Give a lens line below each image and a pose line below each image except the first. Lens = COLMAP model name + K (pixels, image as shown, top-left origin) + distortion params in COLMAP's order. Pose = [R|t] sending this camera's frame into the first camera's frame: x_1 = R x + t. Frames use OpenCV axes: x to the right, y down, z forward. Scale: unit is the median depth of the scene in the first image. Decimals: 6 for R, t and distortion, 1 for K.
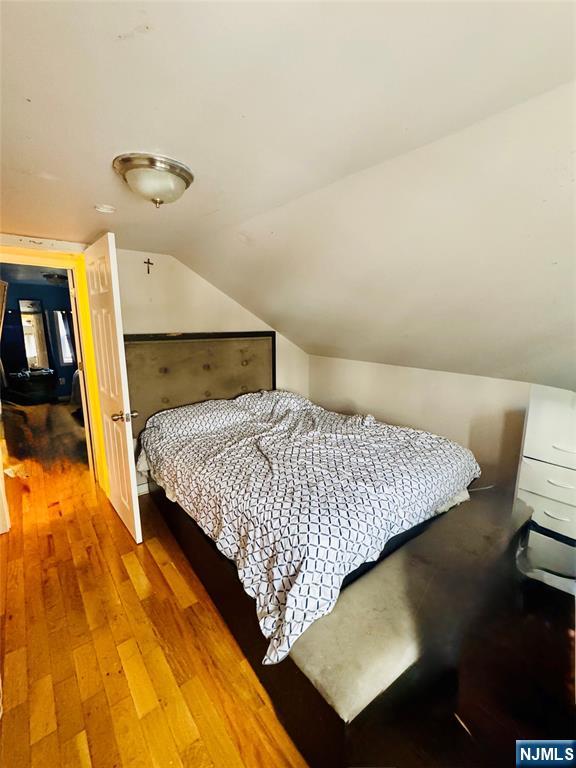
lens RADIAL K [[331.3, 0, 288.0], [0, 331.3, 386.8], [0, 0, 1]] dist [0.001580, 0.000025]
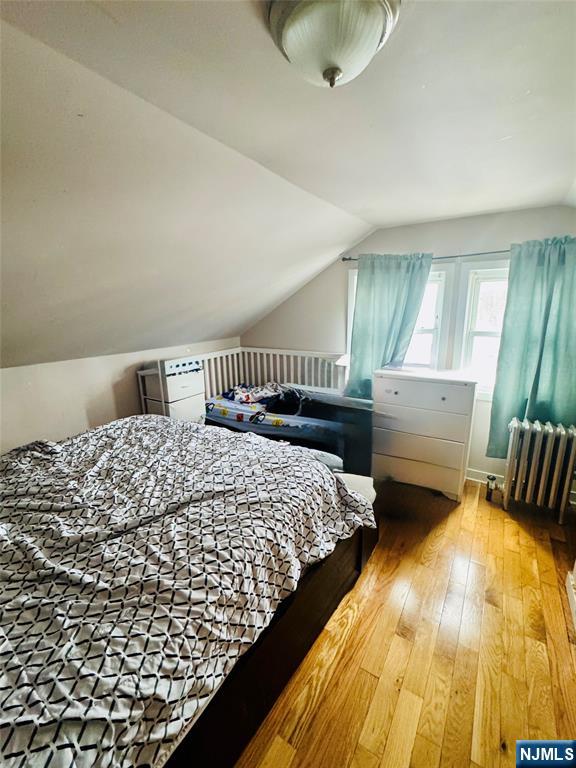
lens RADIAL K [[331.3, 0, 285.2], [0, 331.3, 383.0], [0, 0, 1]] dist [0.001580, 0.000025]
pose [[-0.301735, -0.219533, 0.927772, -0.840674], [0.205276, 0.935344, 0.288086, -0.195864], [-0.931030, 0.277375, -0.237161, 1.105793]]
